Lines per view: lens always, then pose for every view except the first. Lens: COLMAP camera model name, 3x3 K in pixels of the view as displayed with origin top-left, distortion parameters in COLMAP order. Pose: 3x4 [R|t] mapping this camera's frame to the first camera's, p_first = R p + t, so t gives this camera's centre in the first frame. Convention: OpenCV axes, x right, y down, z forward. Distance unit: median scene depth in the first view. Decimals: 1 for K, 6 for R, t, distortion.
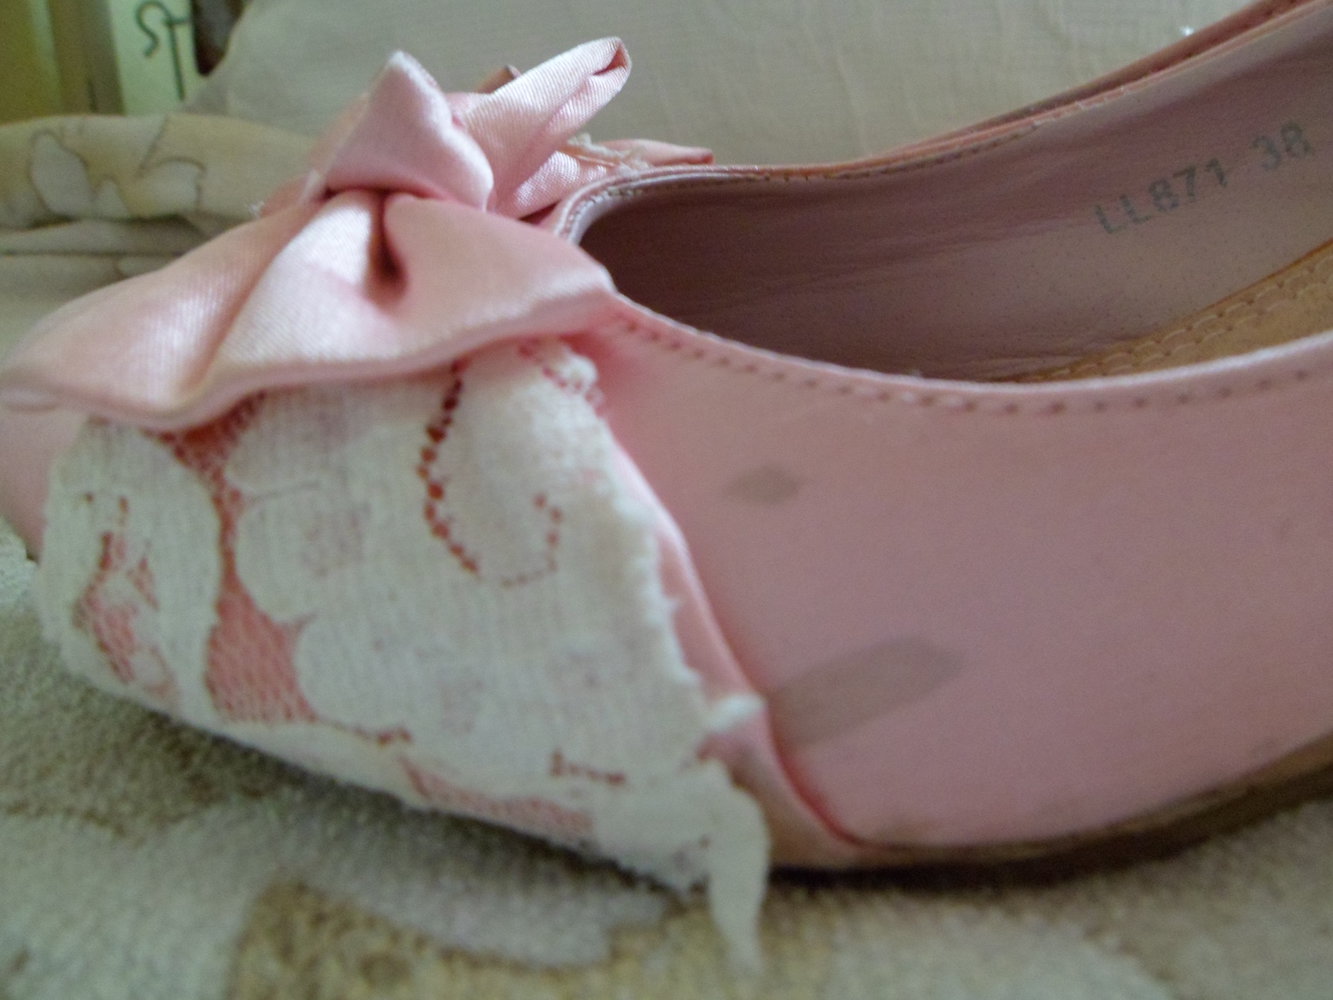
lens RADIAL K [[1053.6, 0, 687.8], [0, 1053.6, 483.5], [0, 0, 1]] dist [-0.048342, 0.005590]
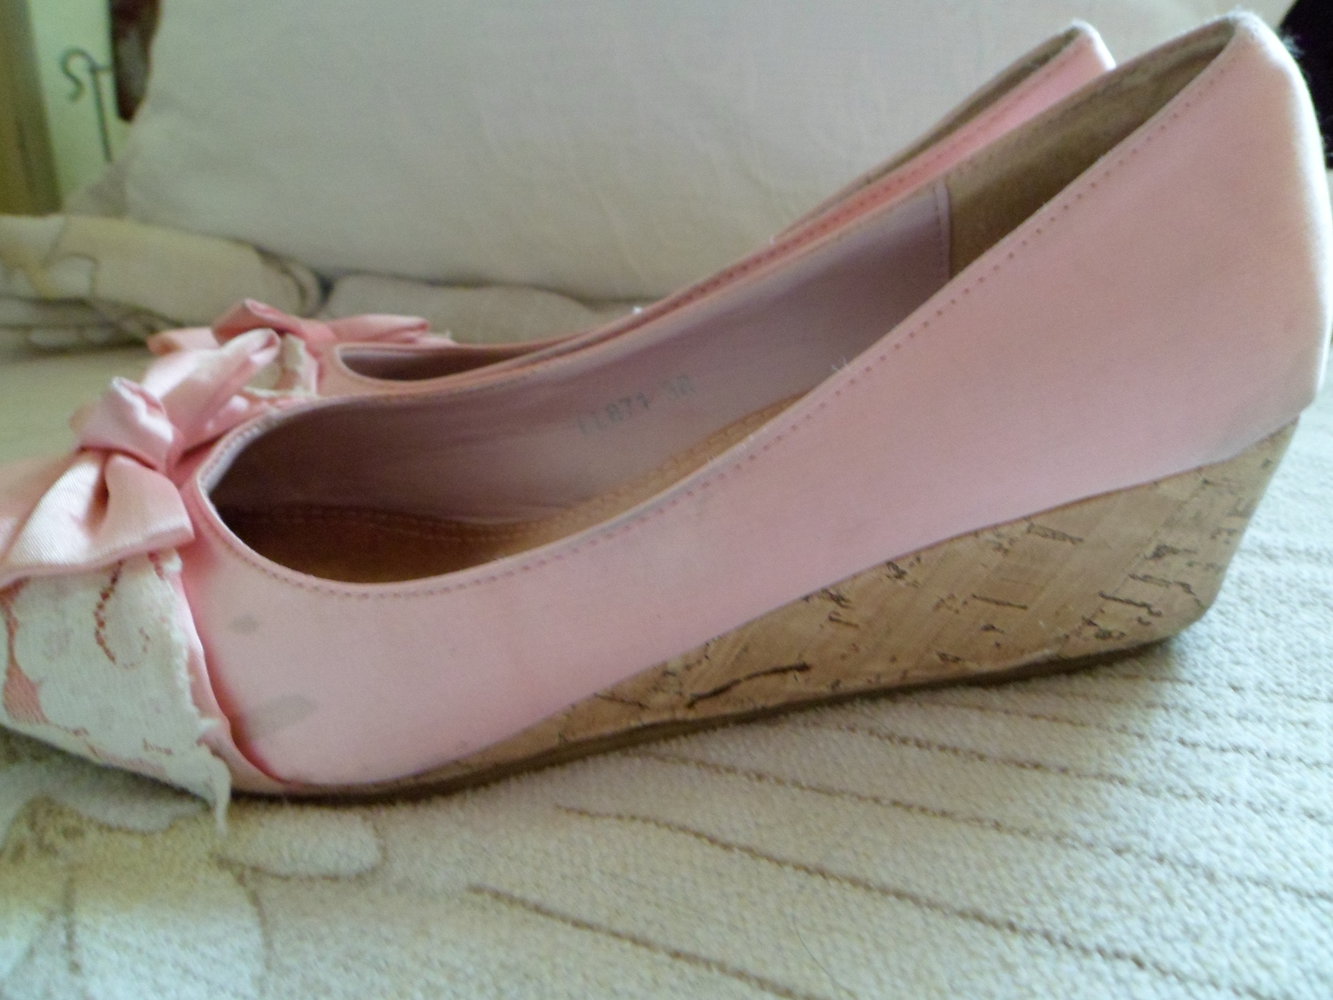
lens RADIAL K [[1053.6, 0, 663.6], [0, 1053.6, 492.0], [0, 0, 1]] dist [-0.048342, 0.005590]
pose [[0.999605, 0.015835, 0.023206, 0.906139], [-0.016318, 0.999651, 0.020752, -0.339843], [-0.022870, -0.021122, 0.999515, -1.242164]]
